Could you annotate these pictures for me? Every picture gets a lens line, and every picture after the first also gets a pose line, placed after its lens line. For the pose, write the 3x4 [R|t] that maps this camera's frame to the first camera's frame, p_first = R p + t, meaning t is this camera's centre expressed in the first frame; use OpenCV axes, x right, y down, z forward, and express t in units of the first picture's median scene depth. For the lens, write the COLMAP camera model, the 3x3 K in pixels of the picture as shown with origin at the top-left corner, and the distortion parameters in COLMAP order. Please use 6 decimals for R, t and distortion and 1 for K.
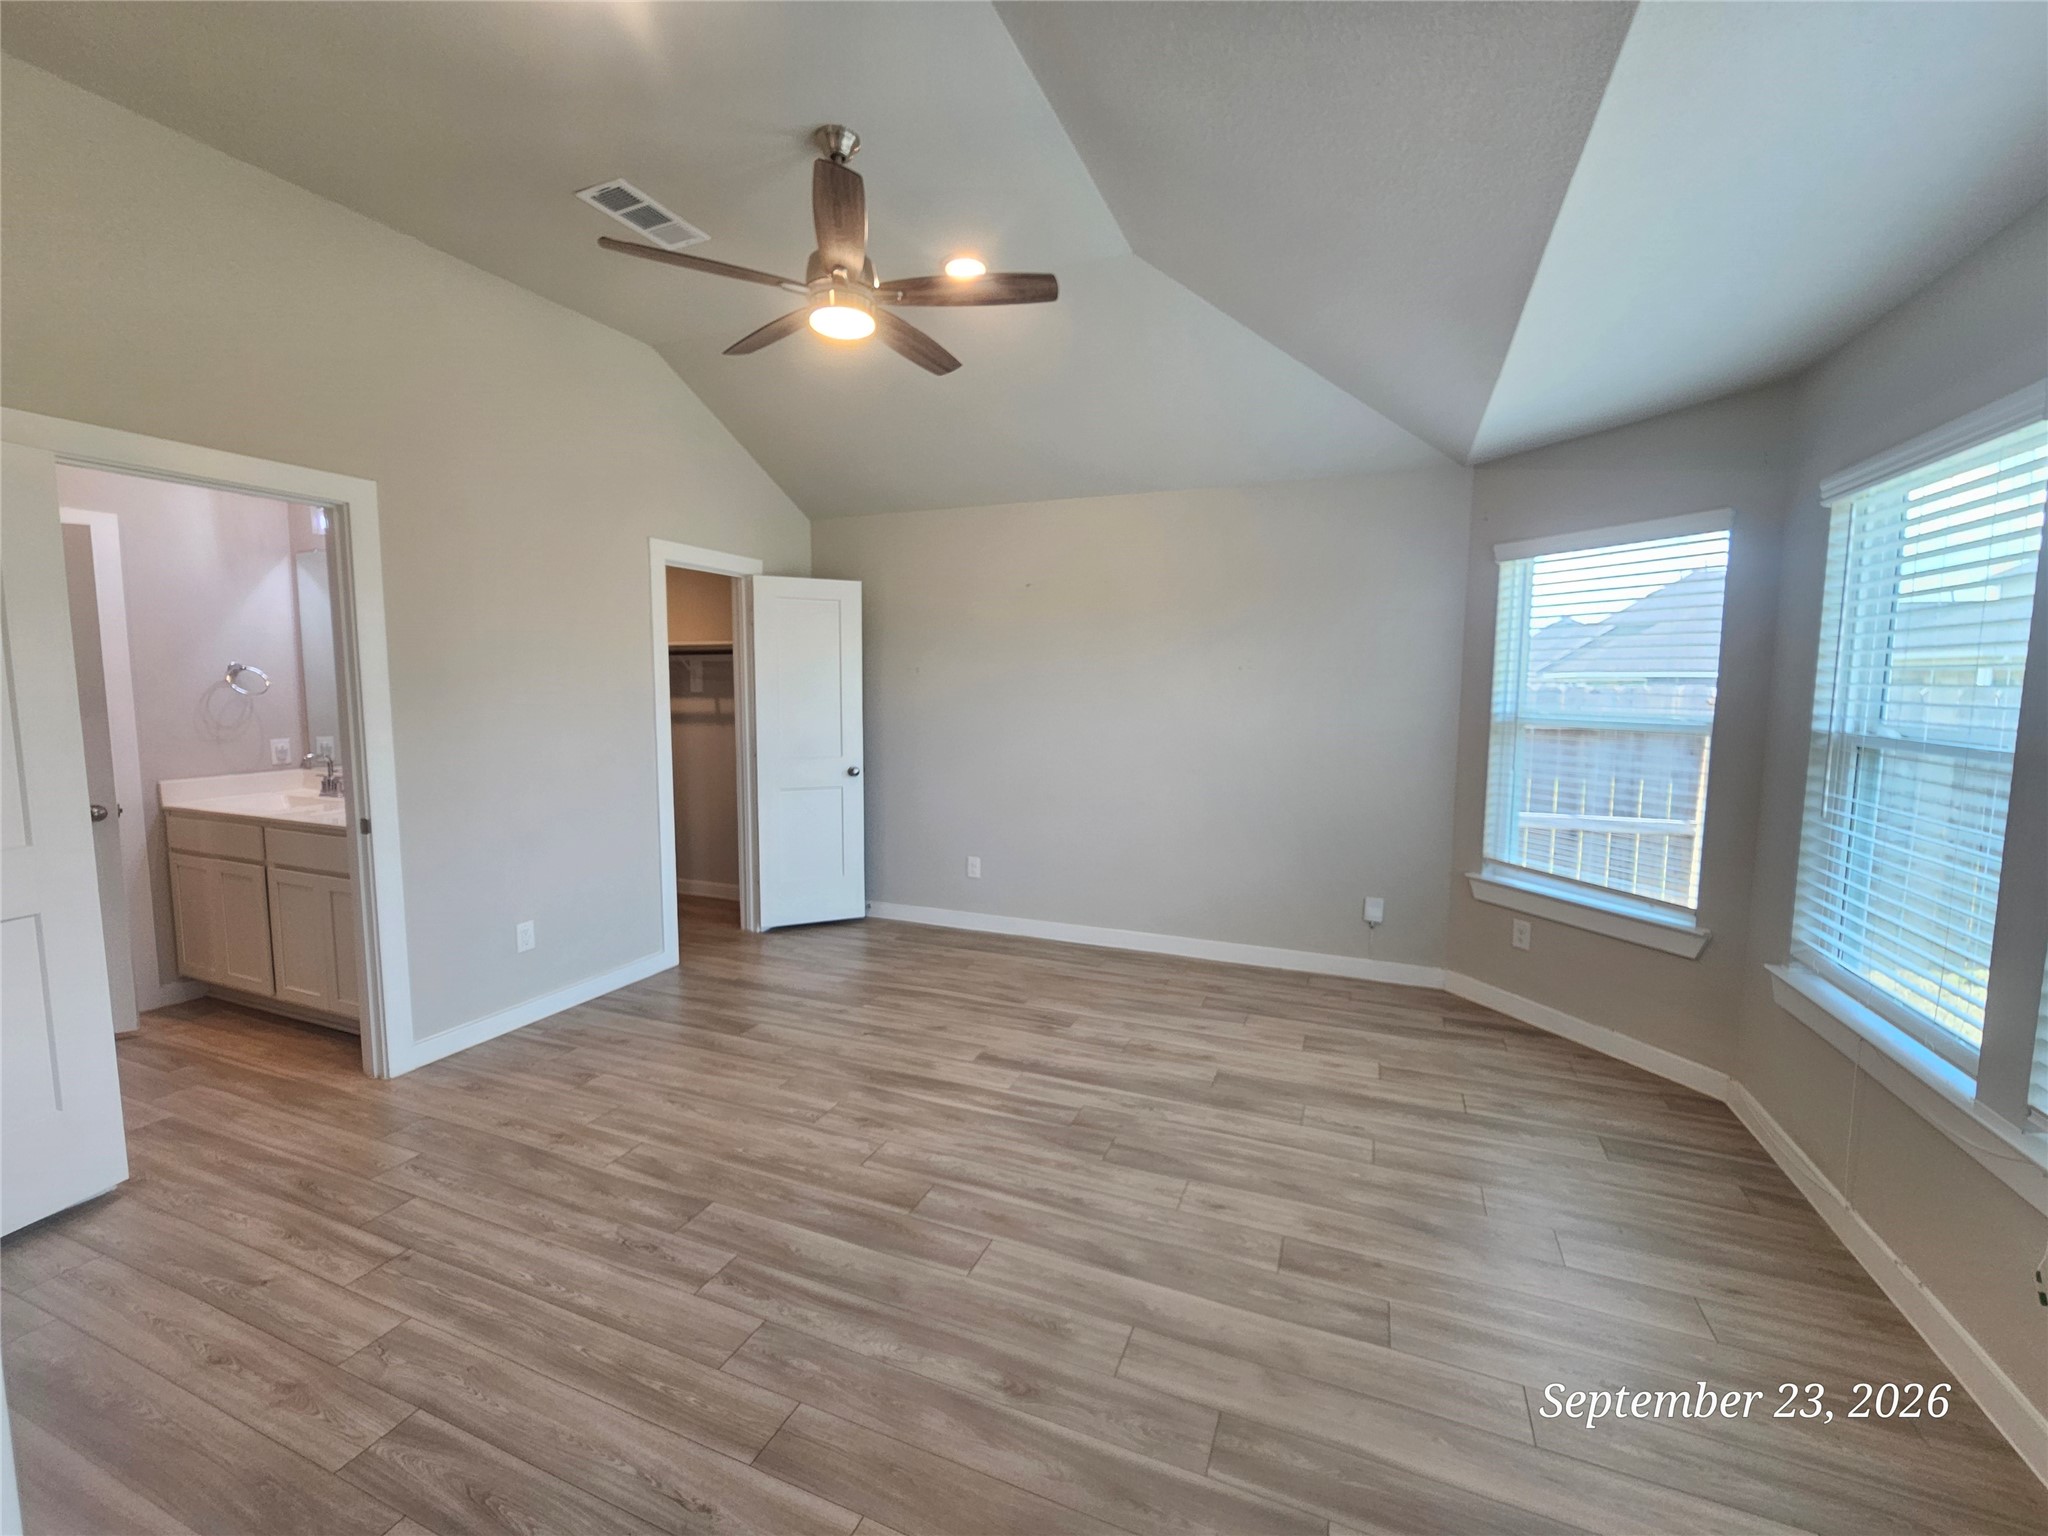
lens RADIAL K [[831.6, 0, 1033.8], [0, 831.6, 770.4], [0, 0, 1]] dist [-0.001376, 0.000099]
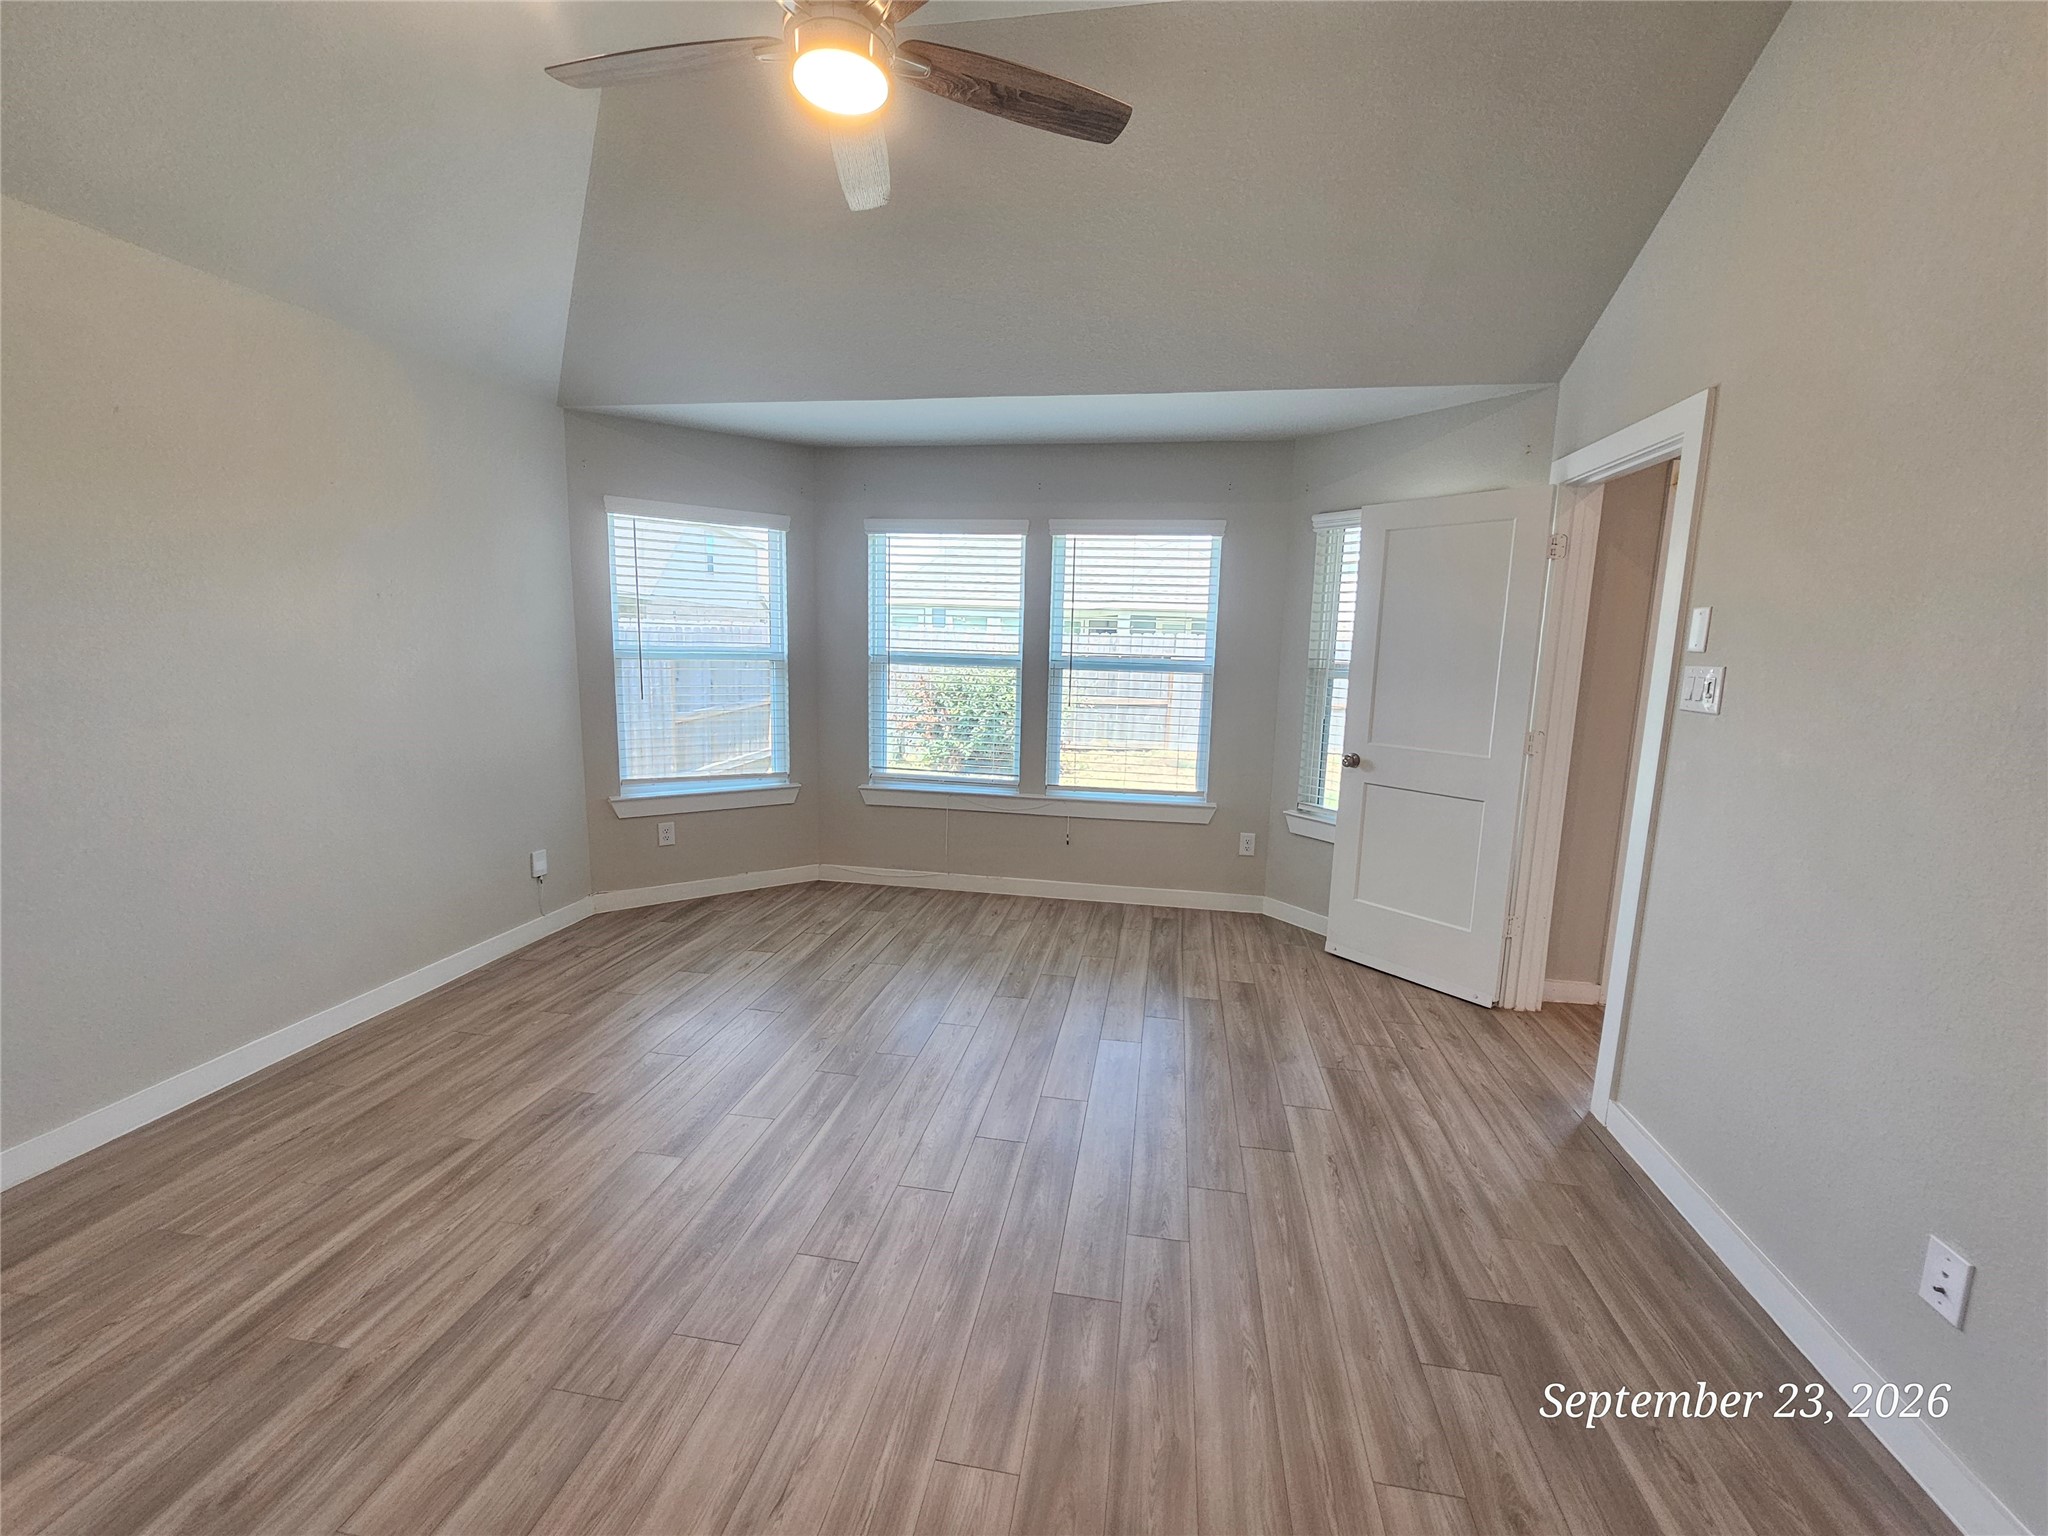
lens RADIAL K [[831.6, 0, 1030.4], [0, 831.6, 761.4], [0, 0, 1]] dist [-0.001376, 0.000099]
pose [[-0.207381, -0.152715, 0.966267, -0.845235], [0.075797, 0.982262, 0.171511, -0.091232], [-0.975319, 0.108808, -0.192128, 0.885370]]
